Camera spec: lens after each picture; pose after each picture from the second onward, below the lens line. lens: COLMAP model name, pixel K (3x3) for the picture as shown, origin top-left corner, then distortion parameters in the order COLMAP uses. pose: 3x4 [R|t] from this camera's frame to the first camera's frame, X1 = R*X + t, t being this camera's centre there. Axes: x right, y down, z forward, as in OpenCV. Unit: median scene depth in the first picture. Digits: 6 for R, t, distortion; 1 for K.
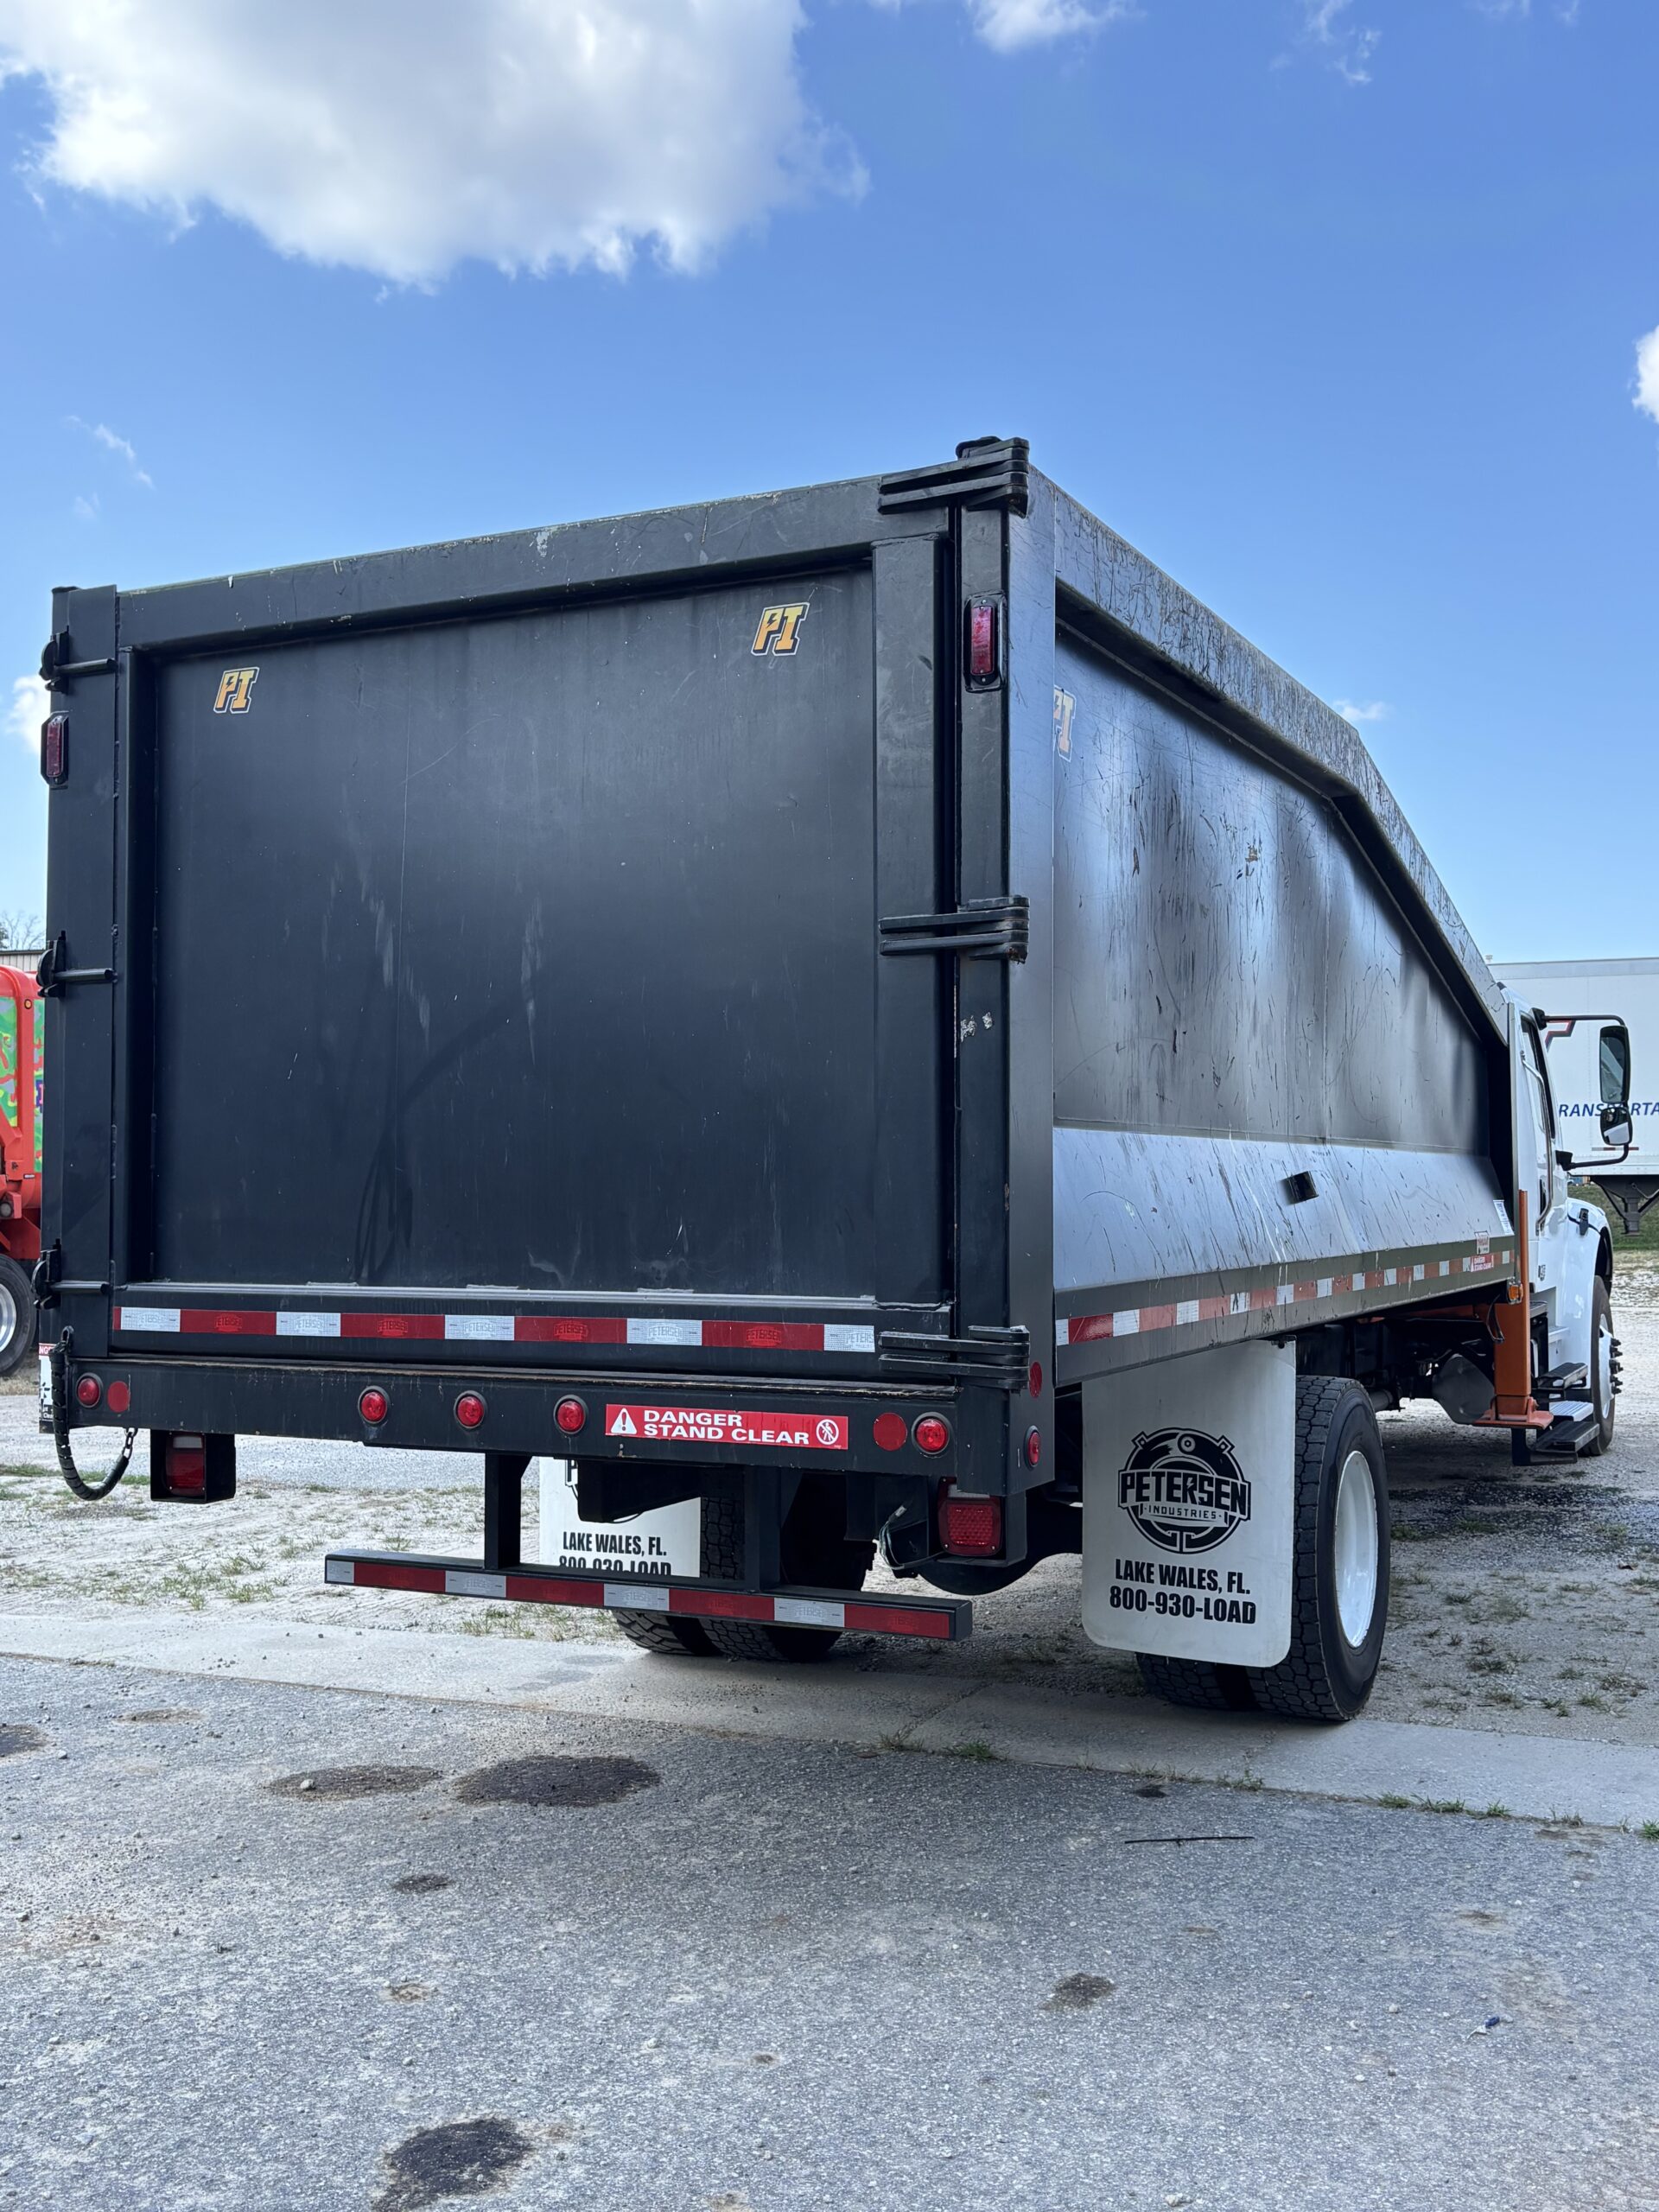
lens RADIAL K [[2214.8, 0, 831.5], [0, 2214.8, 1102.7], [0, 0, 1]] dist [0.091566, 0.000000]
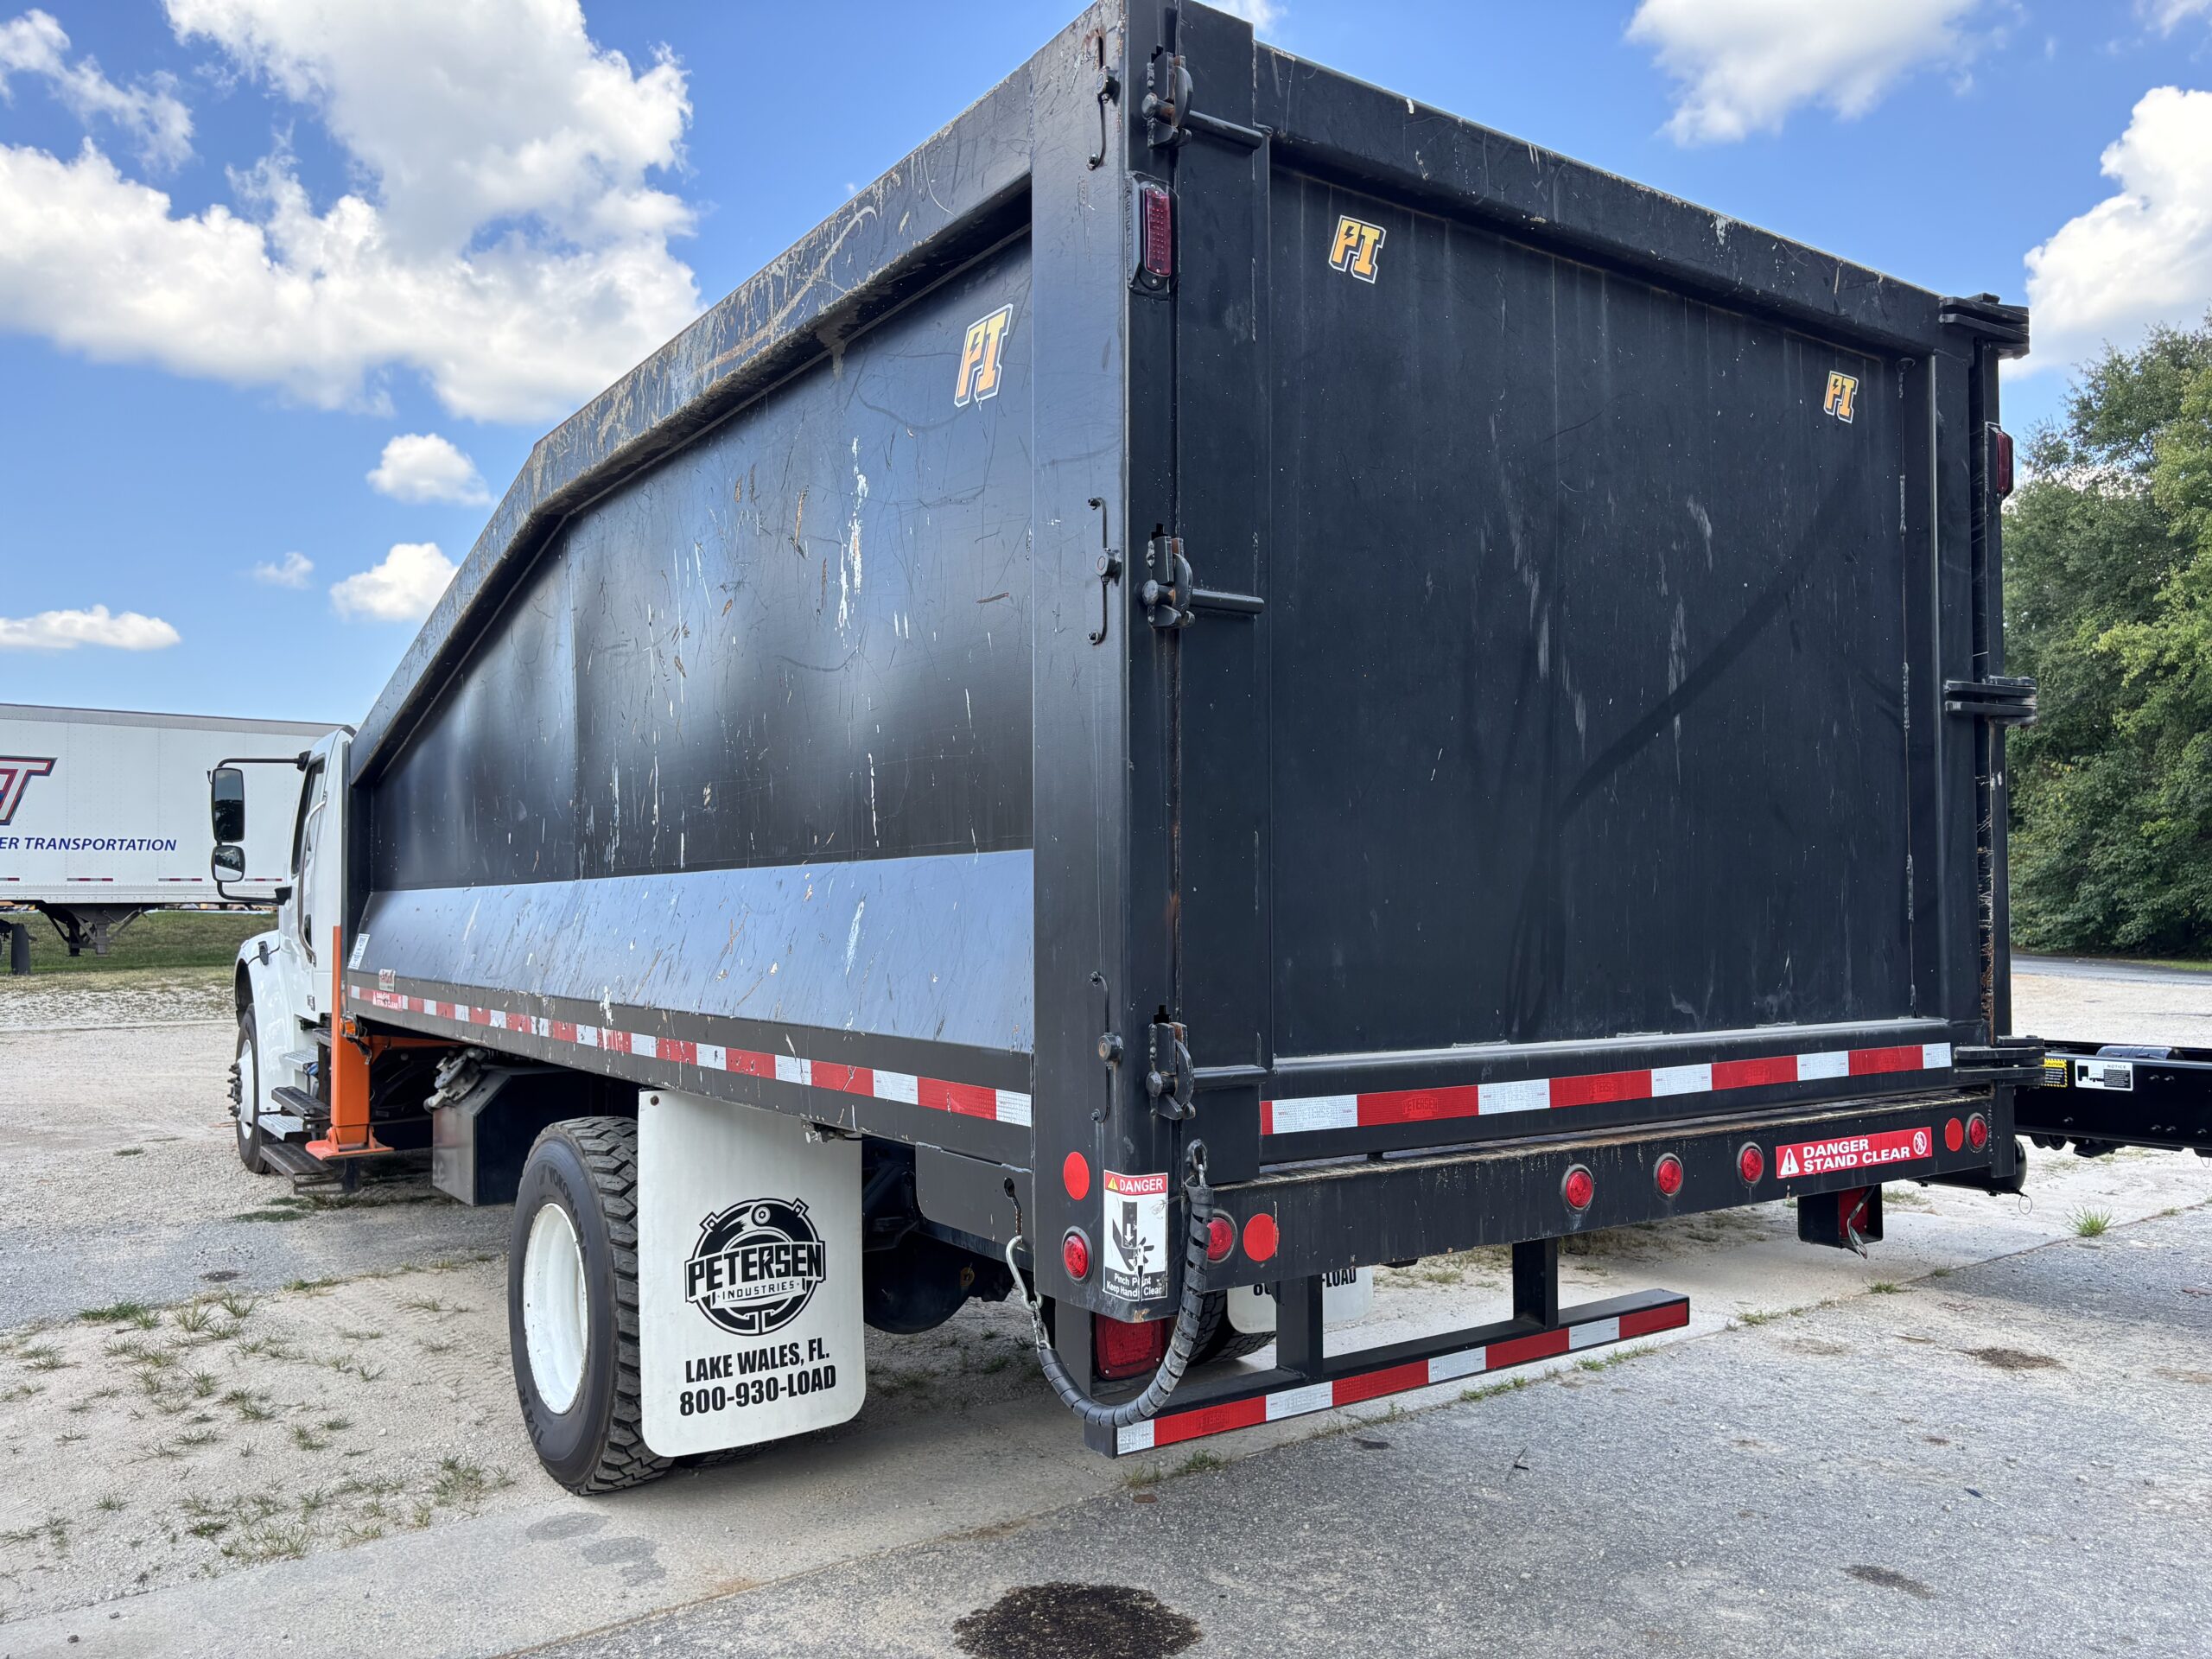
lens RADIAL K [[1694.5, 0, 1108.4], [0, 1694.5, 838.4], [0, 0, 1]] dist [0.010738, 0.002060]
pose [[0.485425, 0.037345, 0.873481, -0.826888], [-0.032083, 0.999175, -0.024889, 0.028135], [-0.873690, -0.015942, 0.486222, 0.835906]]
